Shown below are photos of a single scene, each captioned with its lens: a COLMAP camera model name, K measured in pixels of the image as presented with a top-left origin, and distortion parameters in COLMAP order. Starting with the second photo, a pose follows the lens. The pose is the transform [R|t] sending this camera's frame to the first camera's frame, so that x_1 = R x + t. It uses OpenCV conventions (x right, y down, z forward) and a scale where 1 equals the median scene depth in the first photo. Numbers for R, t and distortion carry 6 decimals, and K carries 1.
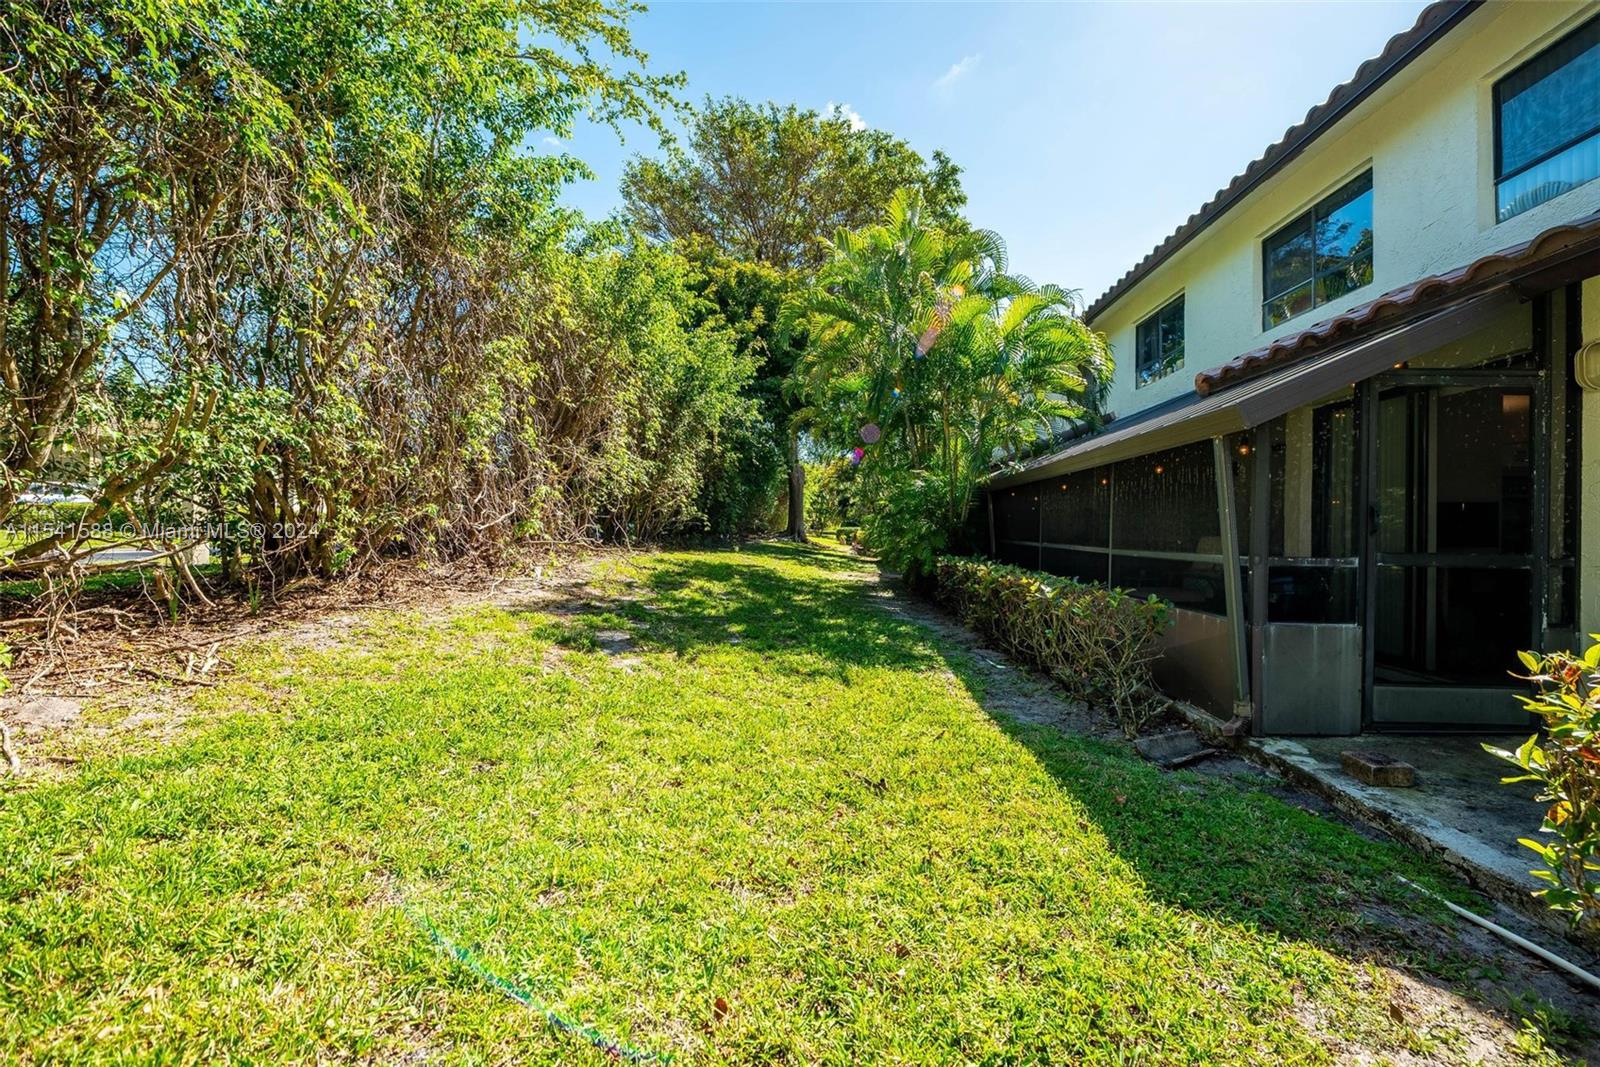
lens RADIAL K [[649.6, 0, 800.1], [0, 649.6, 540.2], [0, 0, 1]] dist [-0.001303, -0.000168]
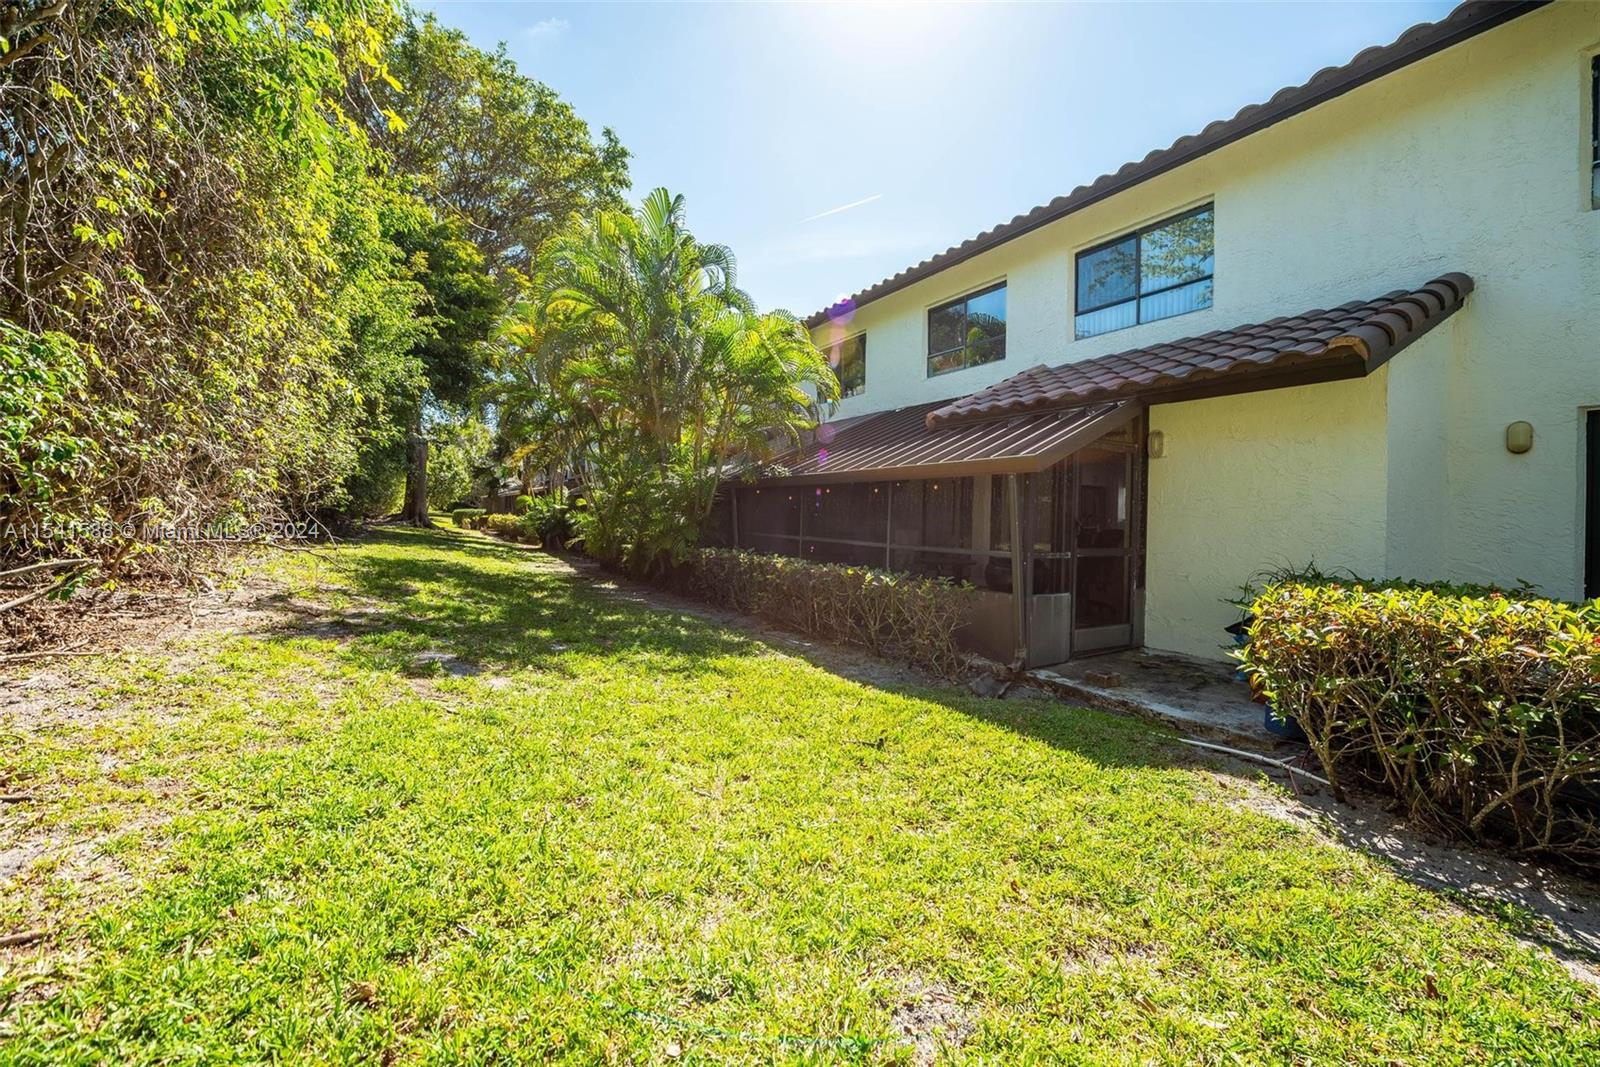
lens RADIAL K [[651.1, 0, 822.9], [0, 651.1, 532.7], [0, 0, 1]] dist [0.000116, -0.000103]
pose [[0.822226, -0.009410, 0.569084, -0.360250], [-0.000076, 0.999862, 0.016642, -0.030292], [-0.569162, -0.013727, 0.822111, 0.010226]]
